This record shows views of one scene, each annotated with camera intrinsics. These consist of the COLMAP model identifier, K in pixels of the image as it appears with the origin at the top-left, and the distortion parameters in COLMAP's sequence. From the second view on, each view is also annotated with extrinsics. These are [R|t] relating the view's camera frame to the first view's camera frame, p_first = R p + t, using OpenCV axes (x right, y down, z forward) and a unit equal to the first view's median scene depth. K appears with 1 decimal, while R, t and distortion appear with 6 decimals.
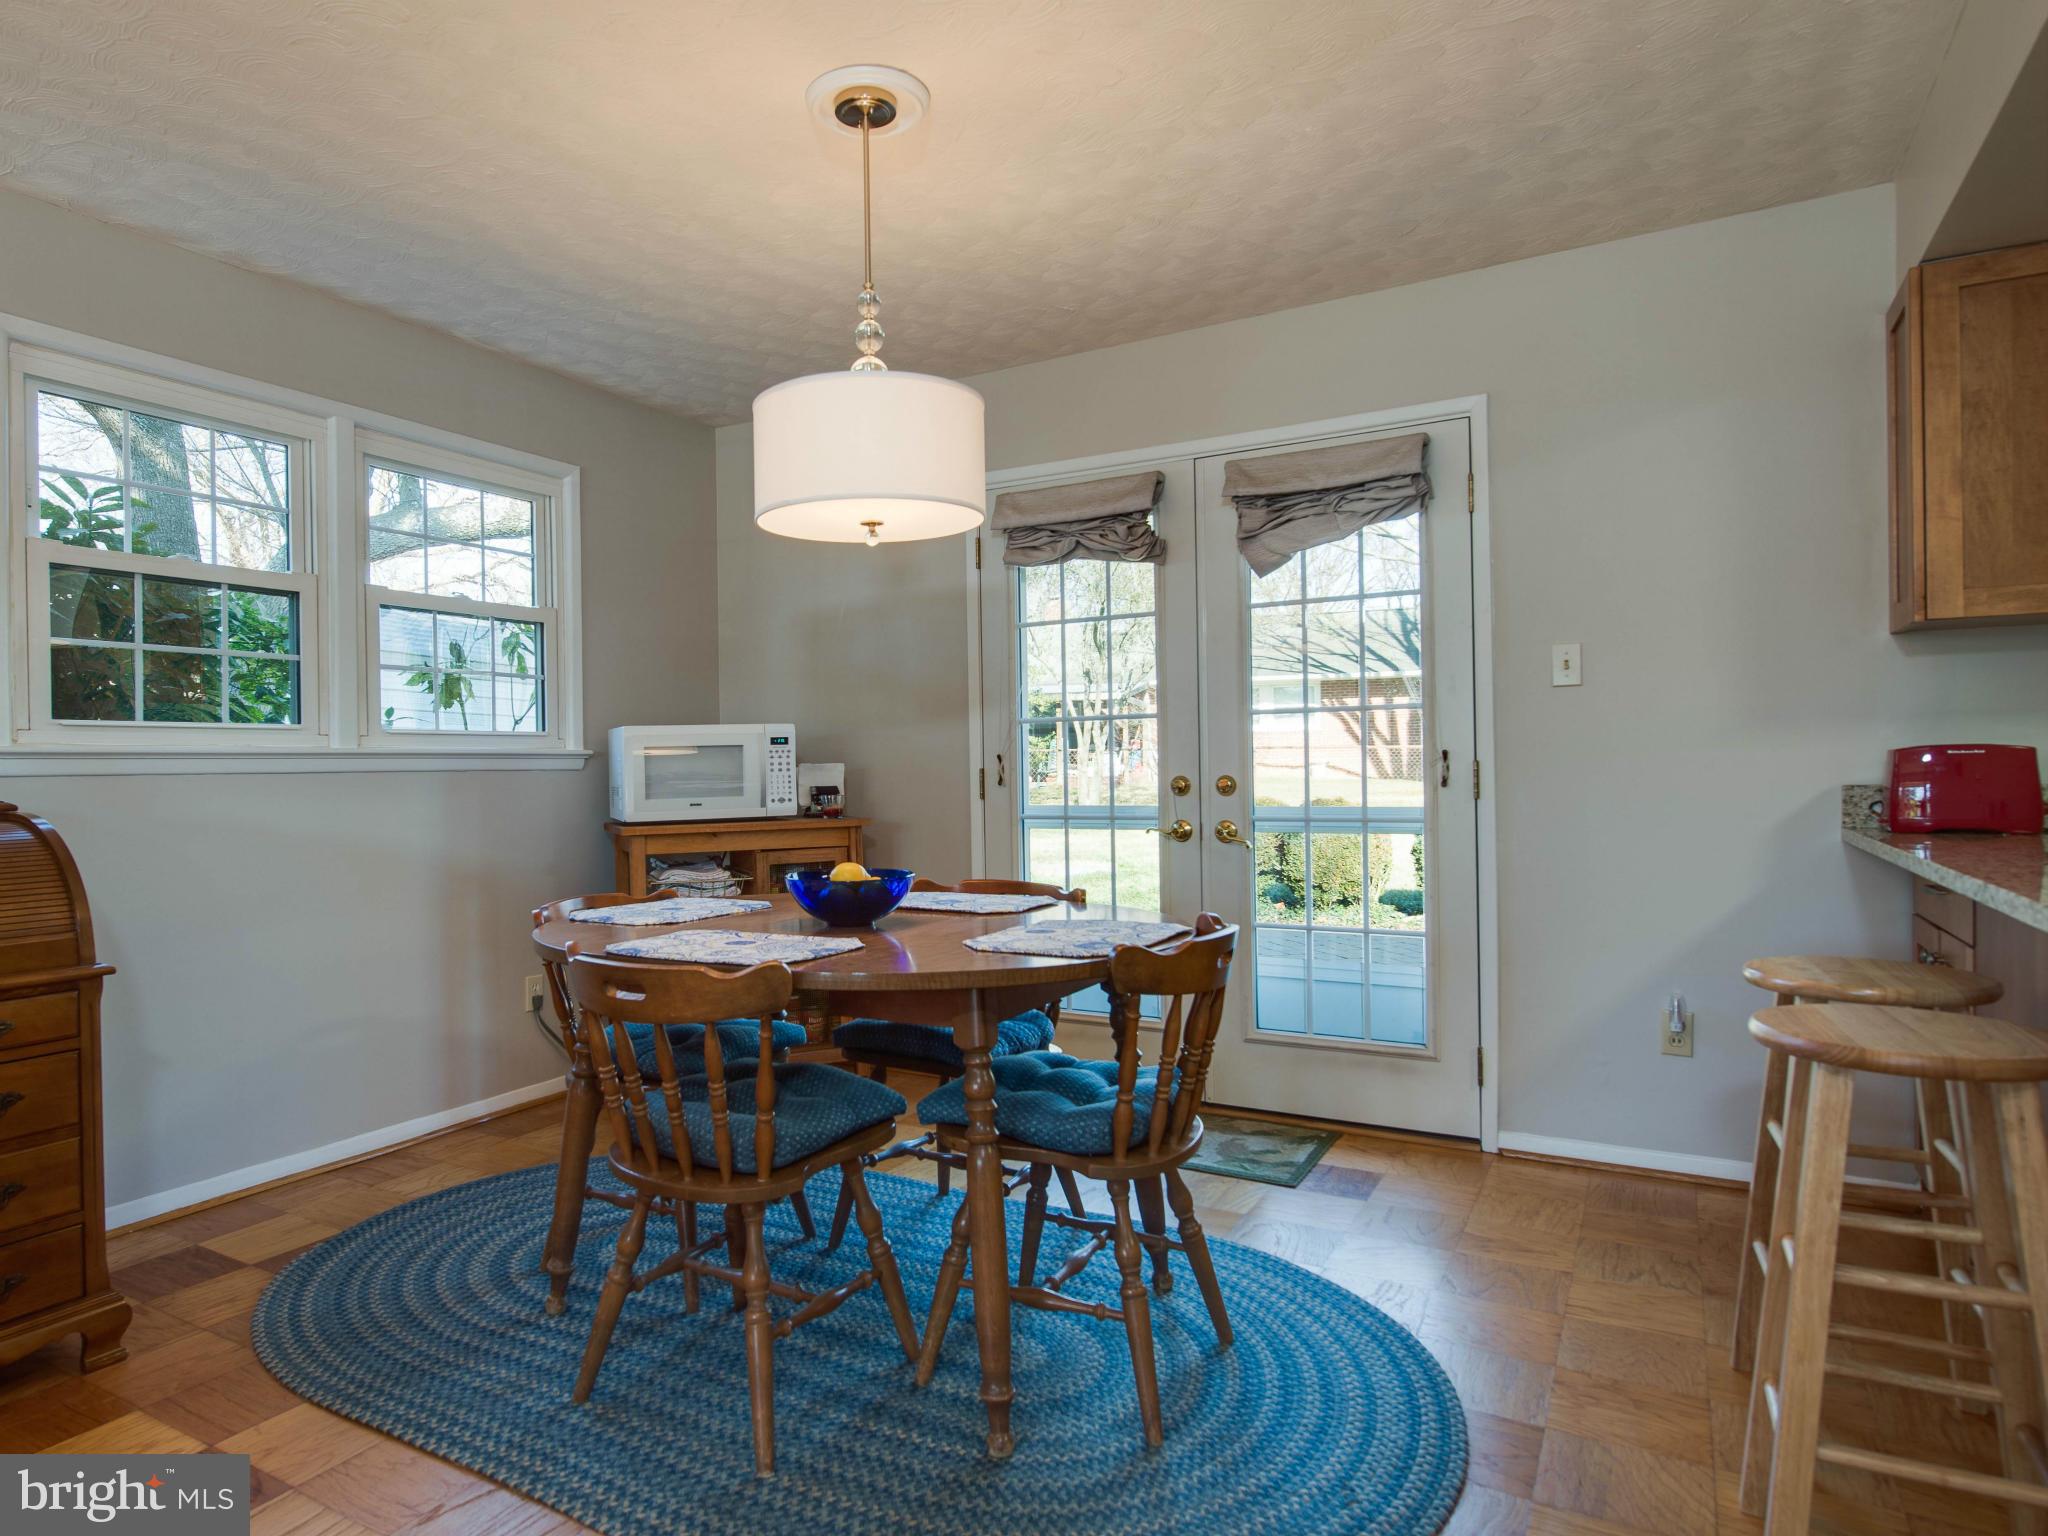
lens RADIAL K [[1222.3, 0, 1006.3], [0, 1222.3, 765.3], [0, 0, 1]] dist [-0.003404, 0.000582]
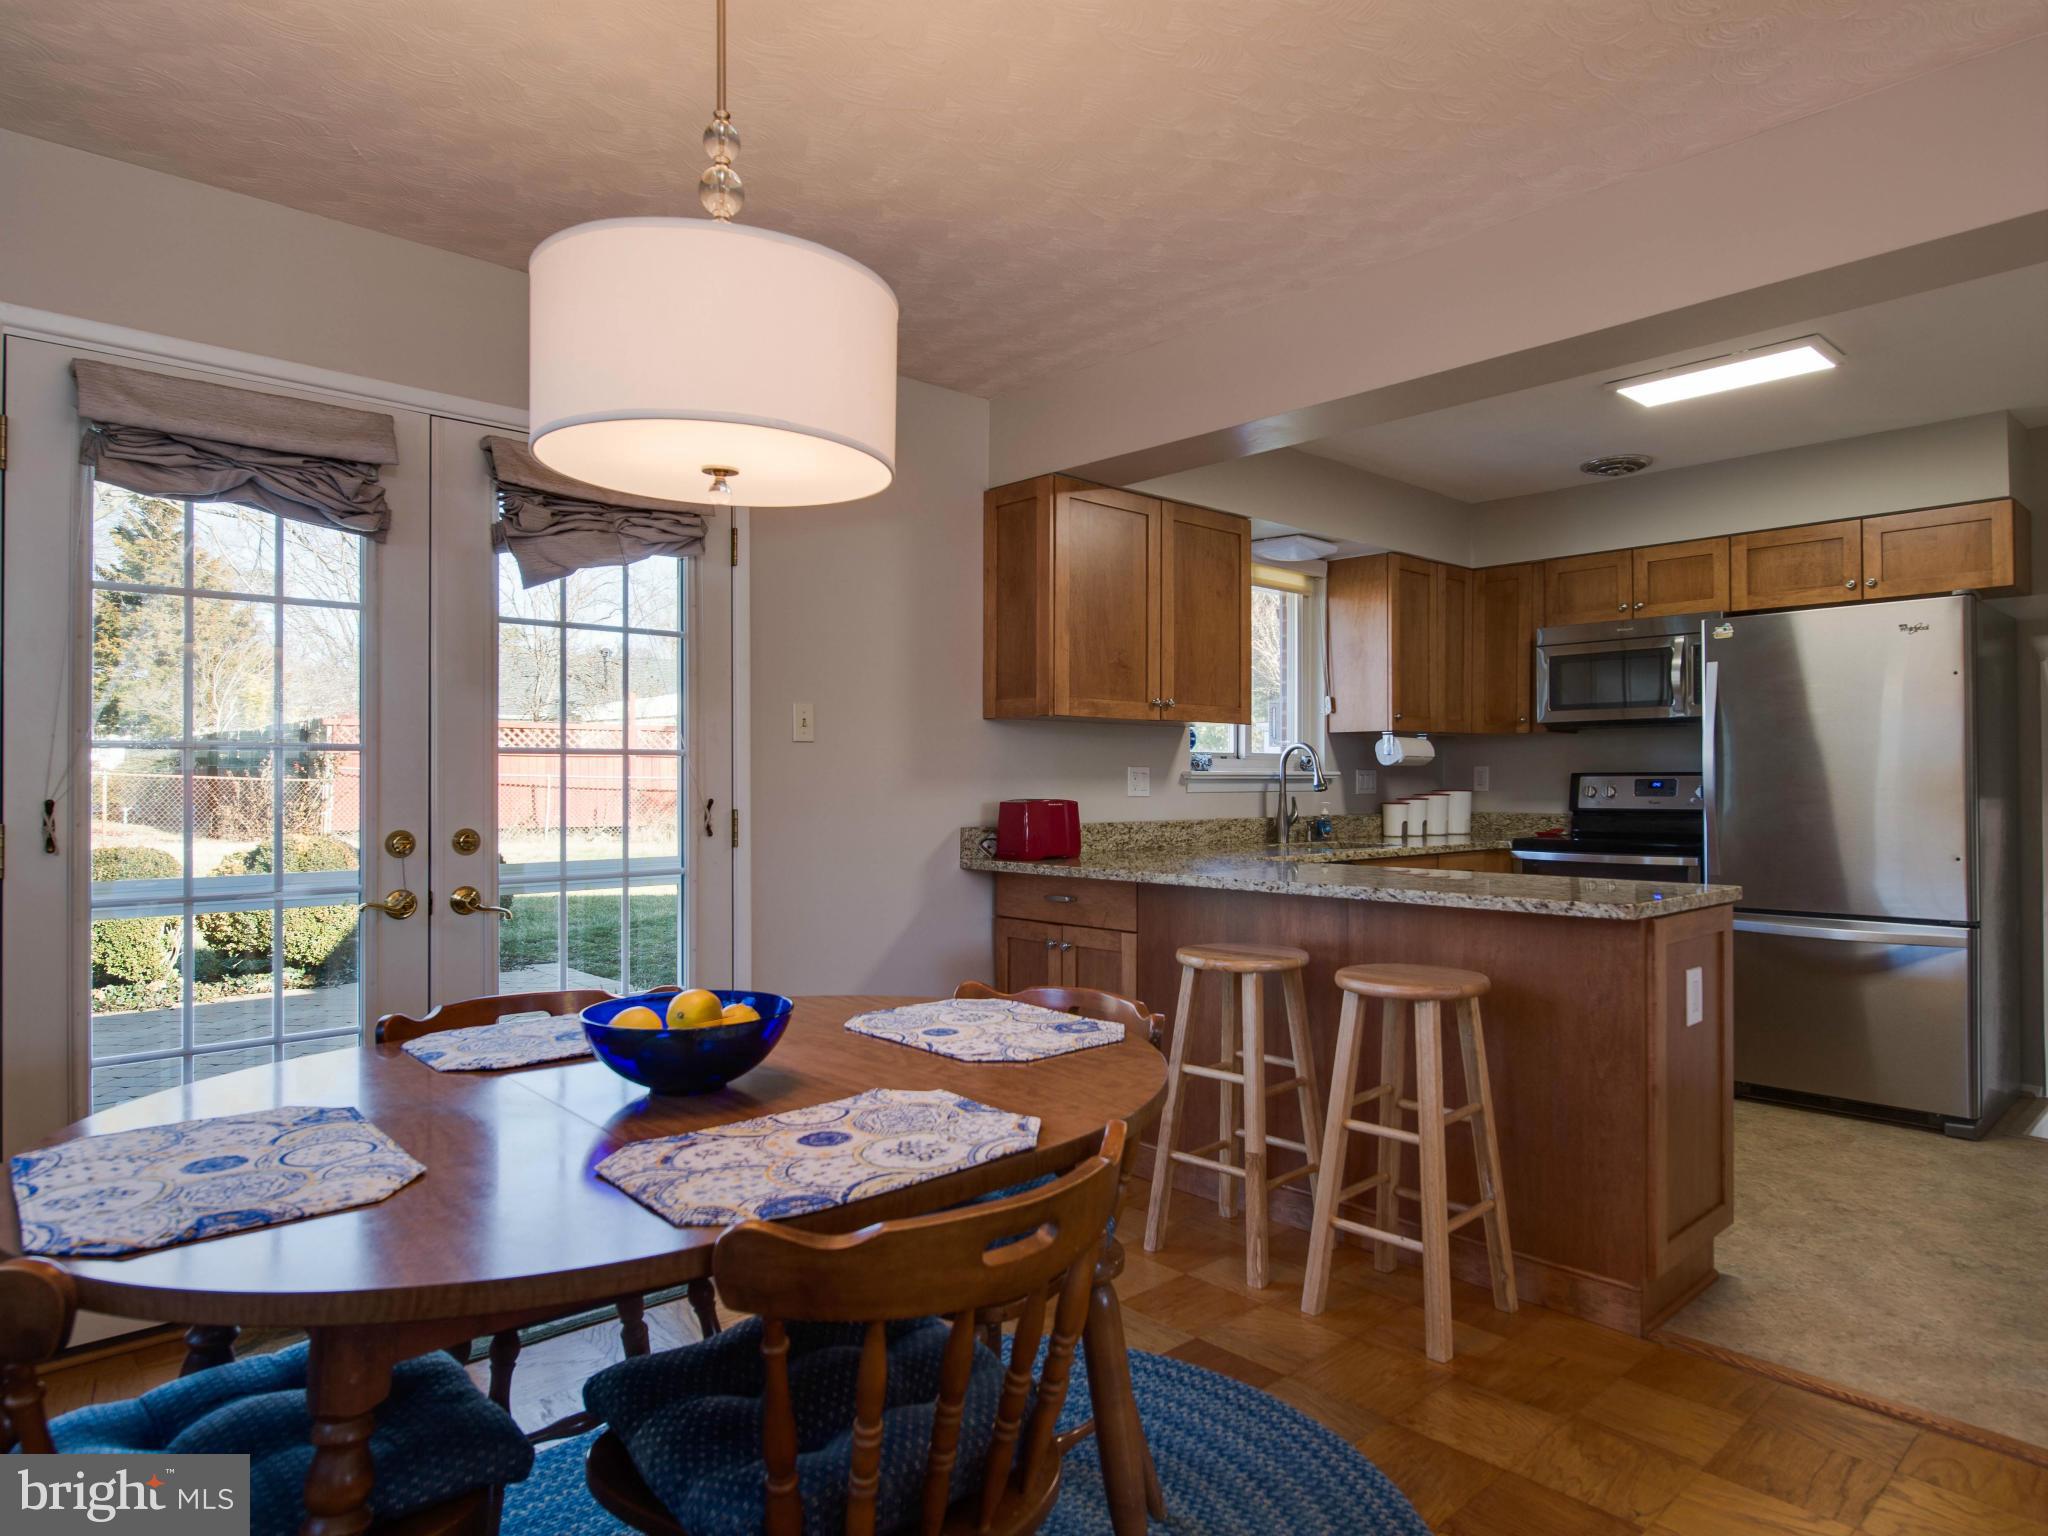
lens RADIAL K [[1188.5, 0, 1024.0], [0, 1188.5, 768.0], [0, 0, 1]] dist [-0.005550, -0.001908]
pose [[0.299741, 0.025262, 0.953686, -0.467208], [-0.005867, 0.999679, -0.024636, -0.014573], [-0.954003, 0.001789, 0.299793, 0.451645]]
